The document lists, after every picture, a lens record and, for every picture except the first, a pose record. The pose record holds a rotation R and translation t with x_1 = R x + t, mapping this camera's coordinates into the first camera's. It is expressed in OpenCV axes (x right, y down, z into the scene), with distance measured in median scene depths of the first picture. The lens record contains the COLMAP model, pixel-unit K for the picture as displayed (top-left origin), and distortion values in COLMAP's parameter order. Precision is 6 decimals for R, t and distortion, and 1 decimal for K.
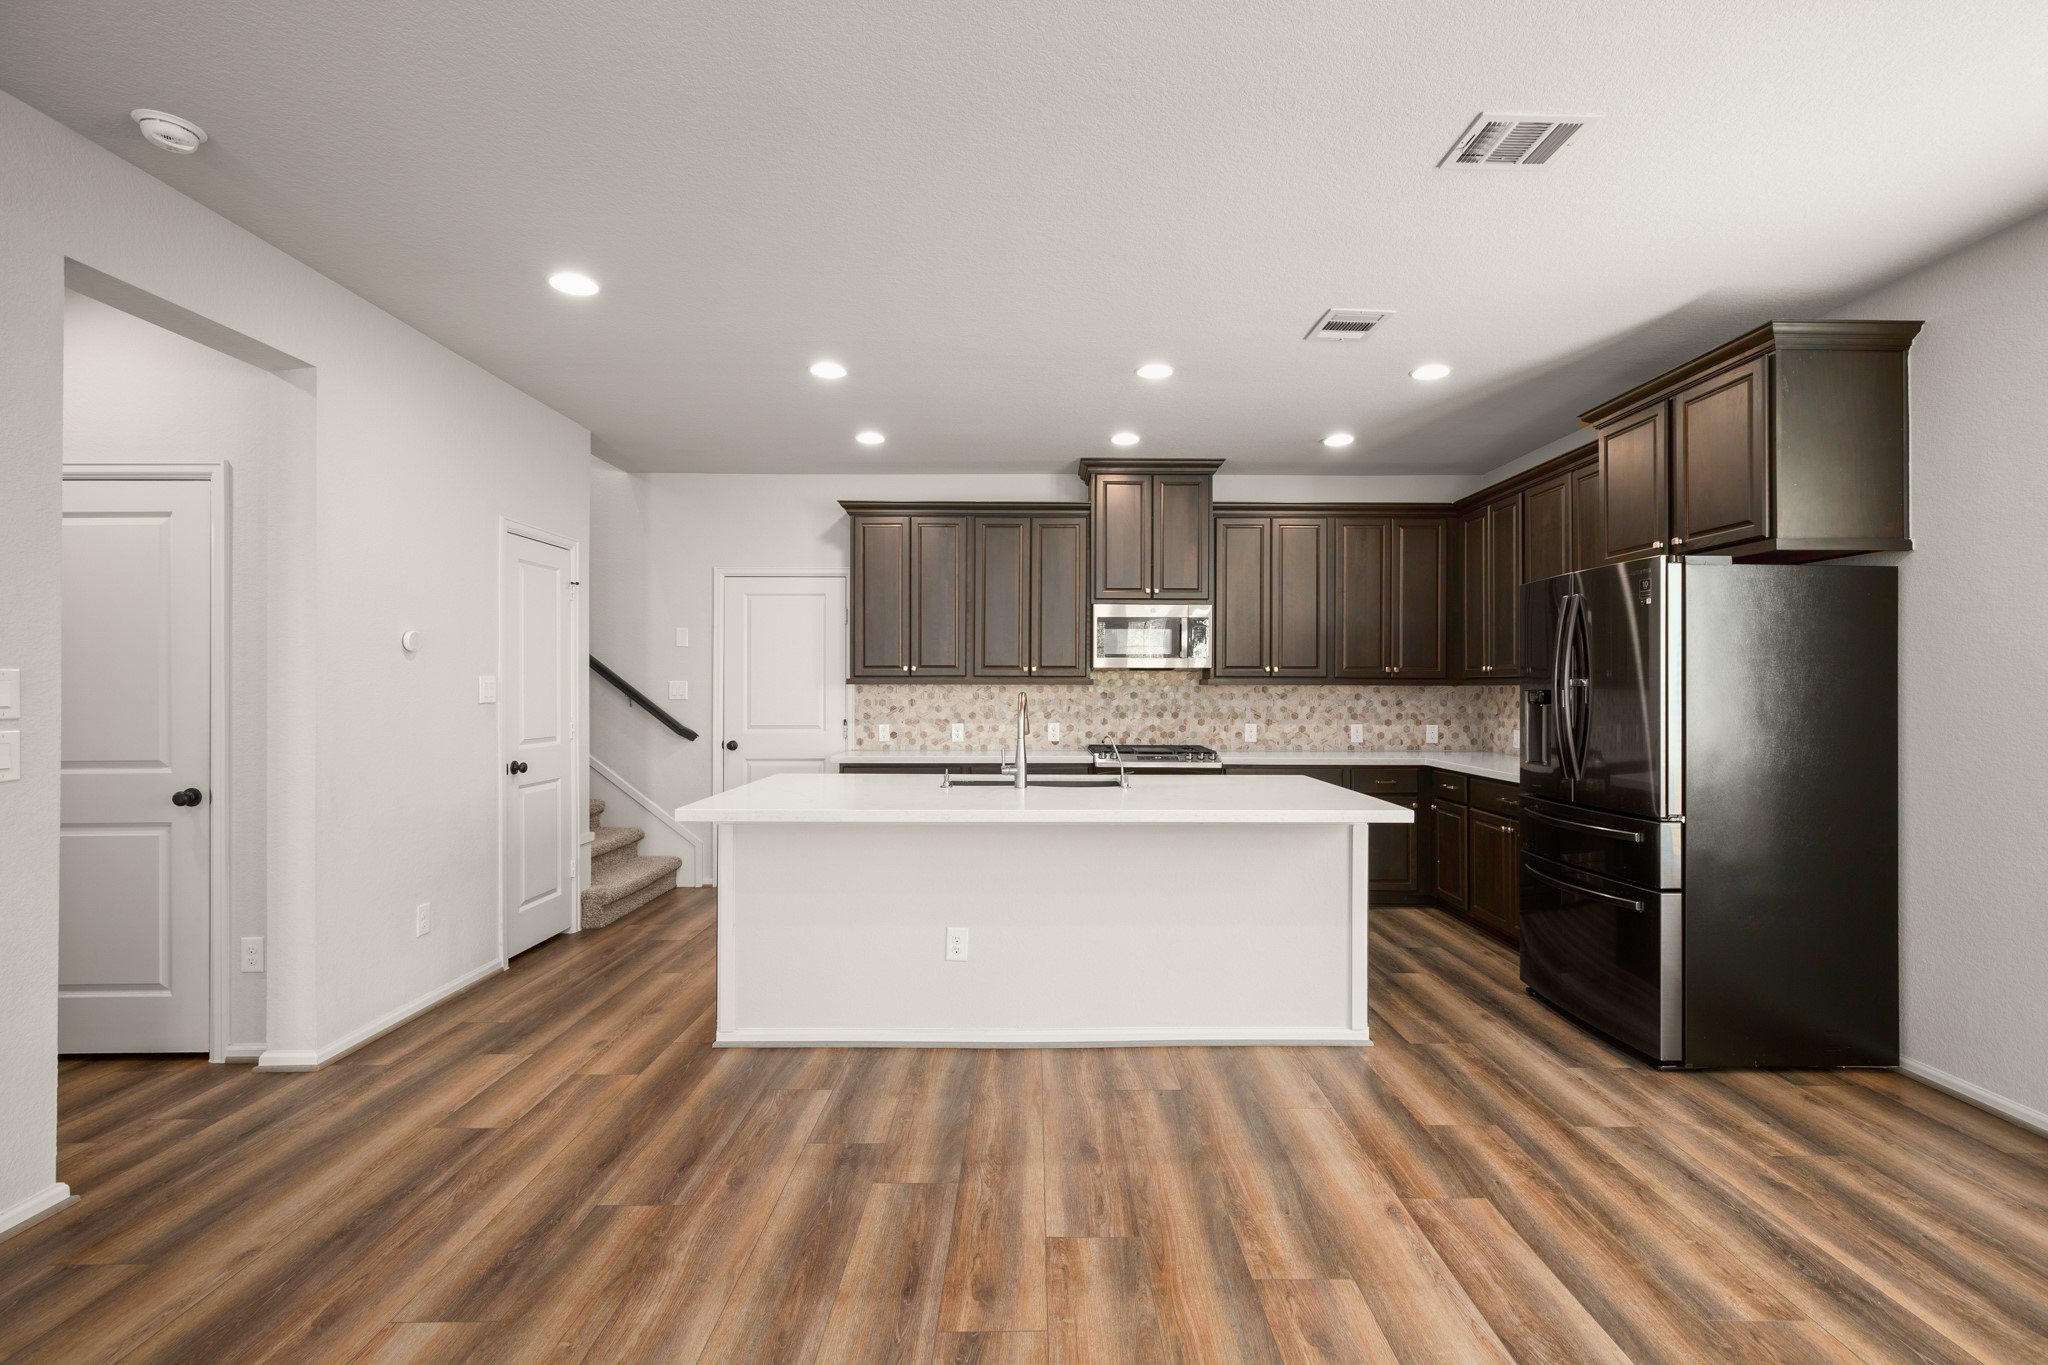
lens RADIAL K [[936.9, 0, 1037.6], [0, 936.9, 679.7], [0, 0, 1]] dist [-0.012064, 0.006174]
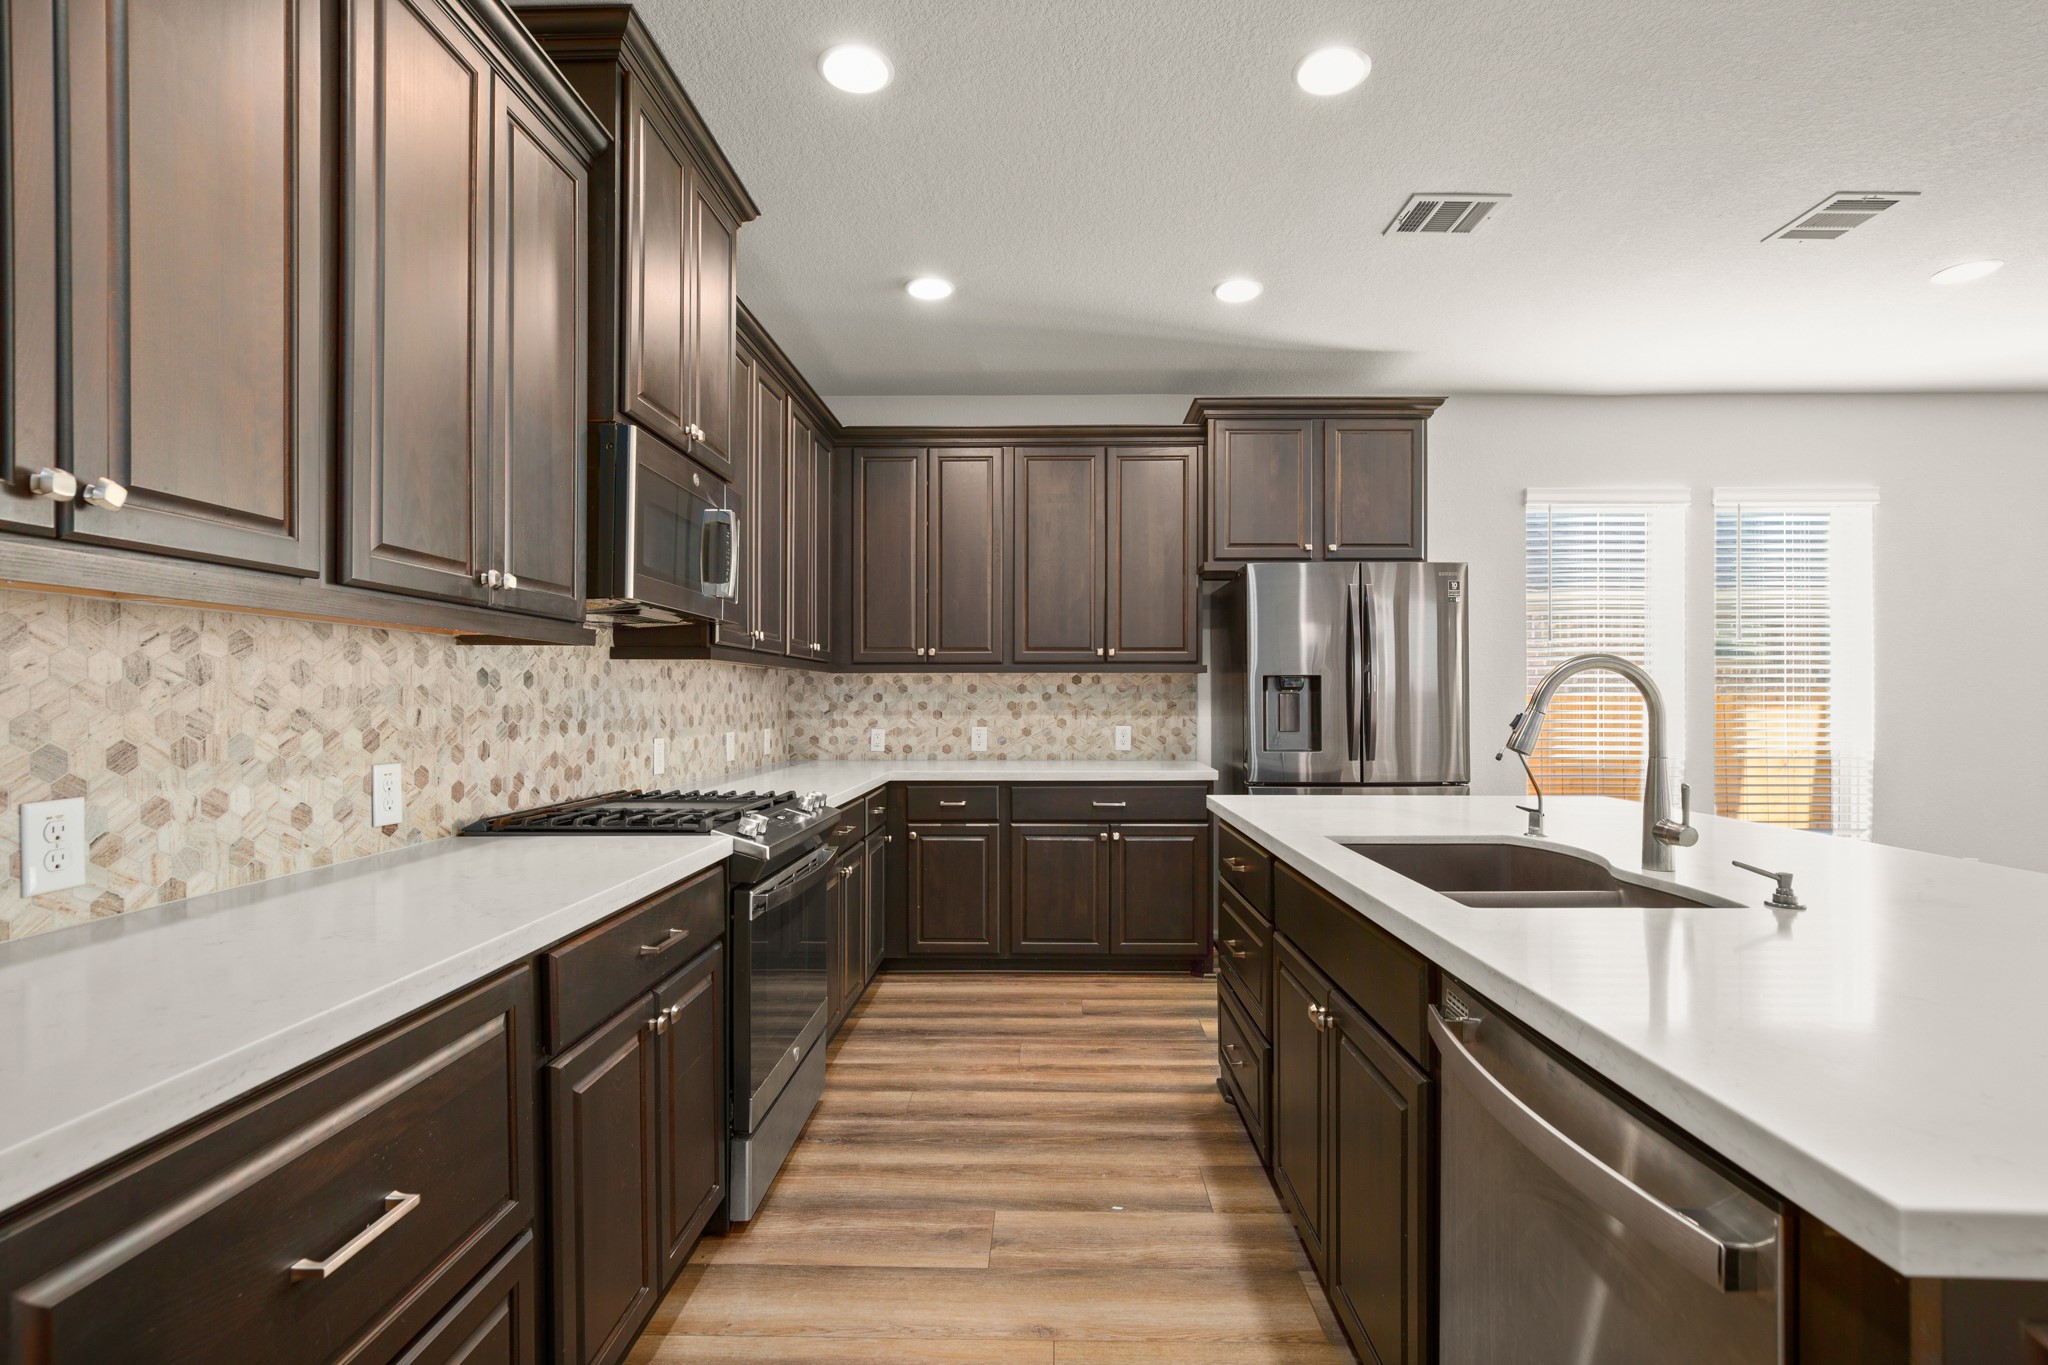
lens RADIAL K [[936.9, 0, 1036.4], [0, 936.9, 697.7], [0, 0, 1]] dist [-0.012064, 0.006174]
pose [[0.025896, -0.002585, 0.999661, -0.312187], [-0.011372, 0.999931, 0.002880, 0.023219], [-0.999600, -0.011443, 0.025865, 0.862876]]
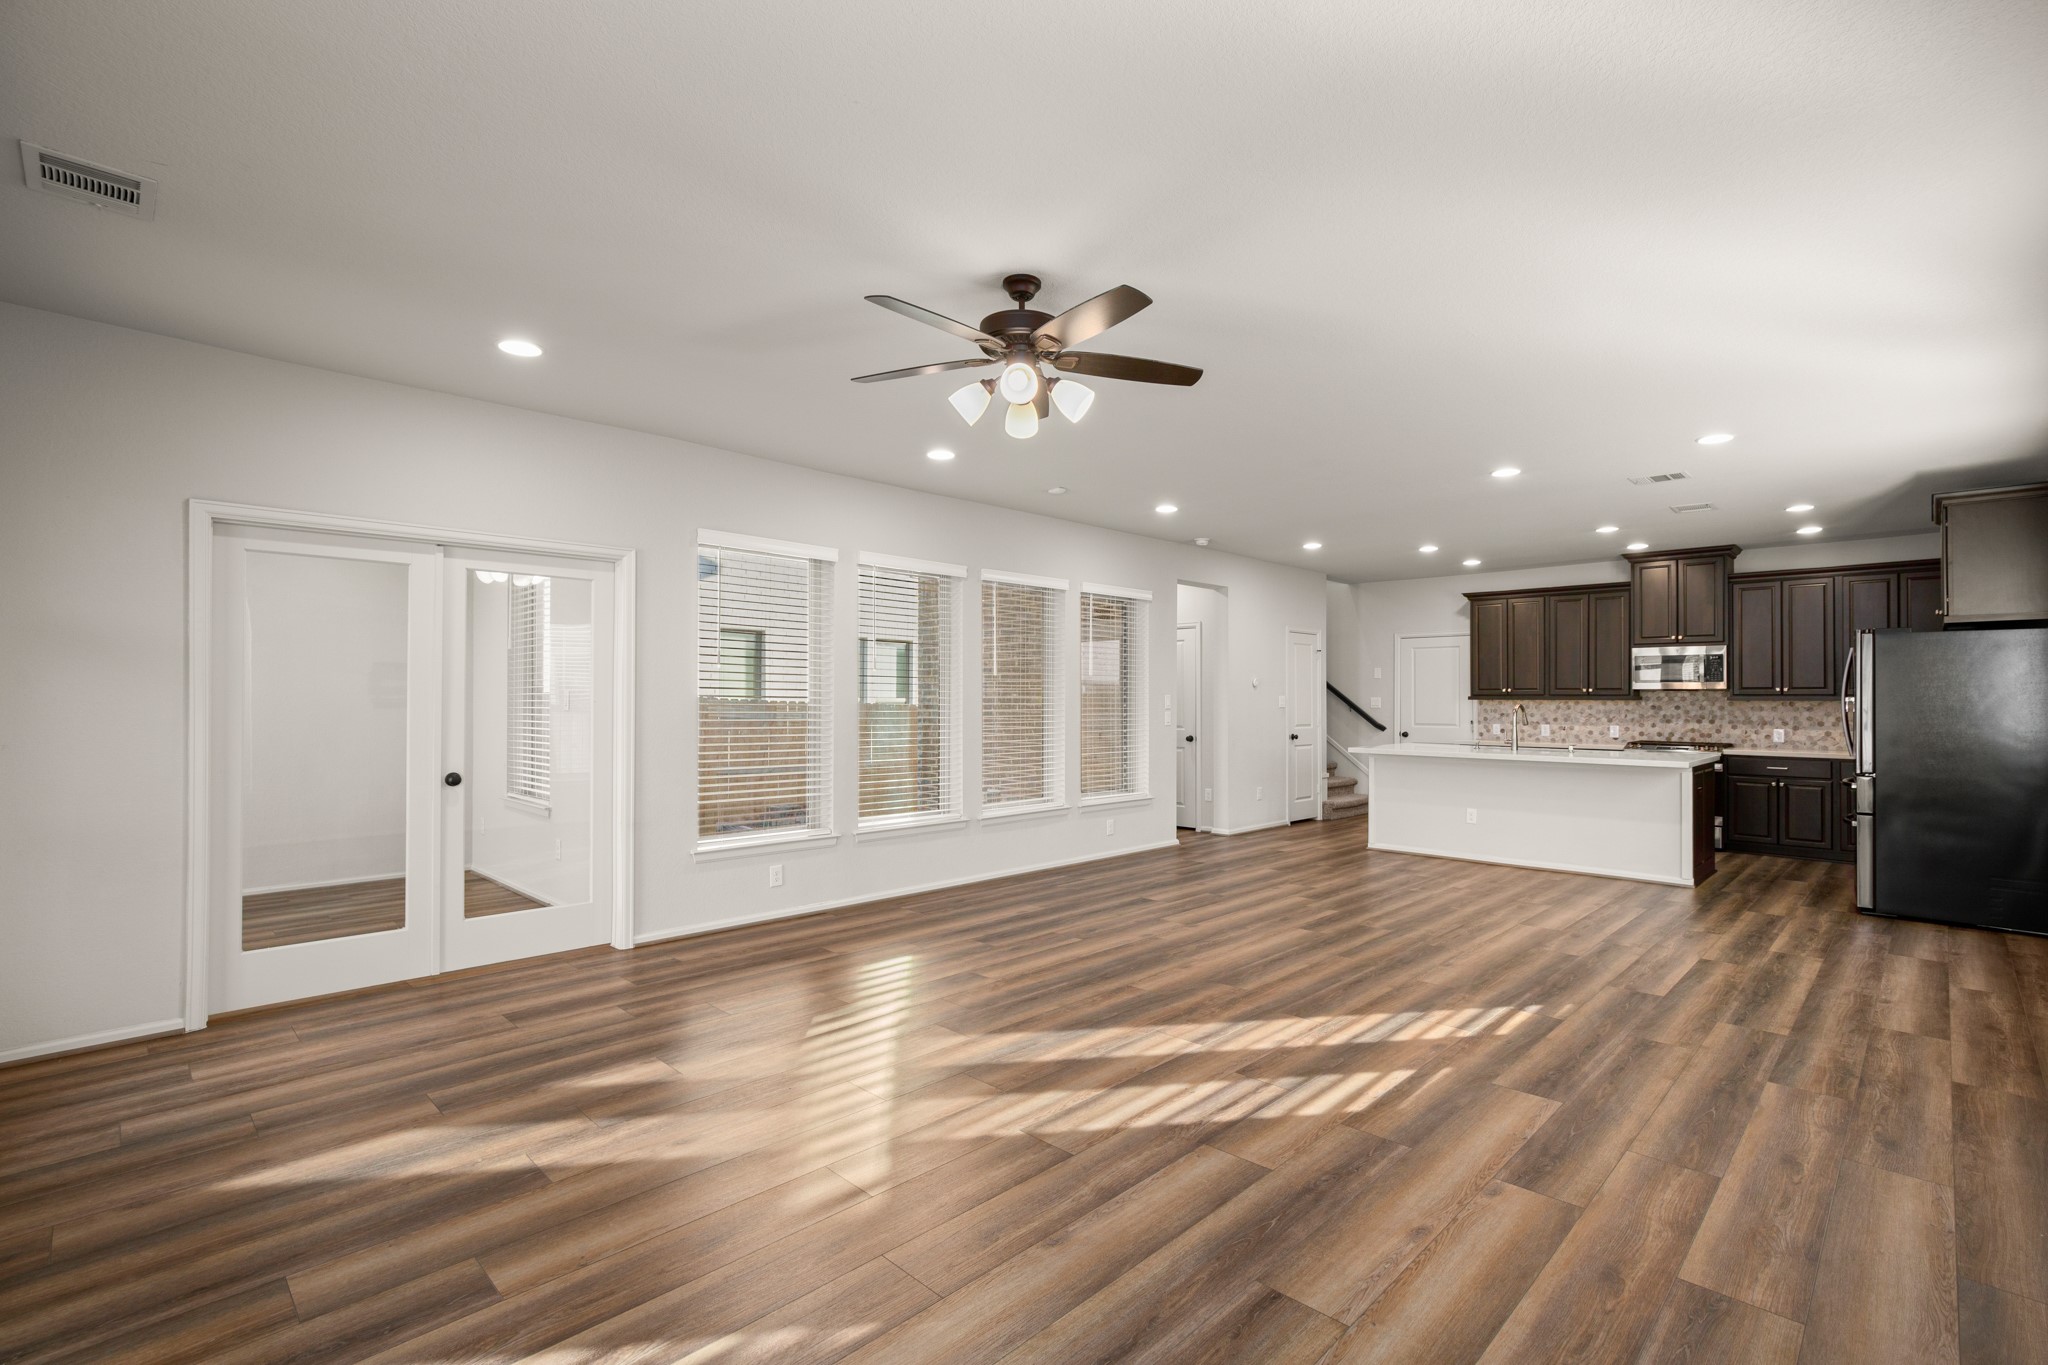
lens RADIAL K [[936.9, 0, 1044.4], [0, 936.9, 683.3], [0, 0, 1]] dist [-0.012064, 0.006174]
pose [[0.716947, -0.010279, -0.697051, 0.452285], [0.001221, 0.999908, -0.013489, -0.003153], [0.697126, 0.008820, 0.716894, -0.800371]]
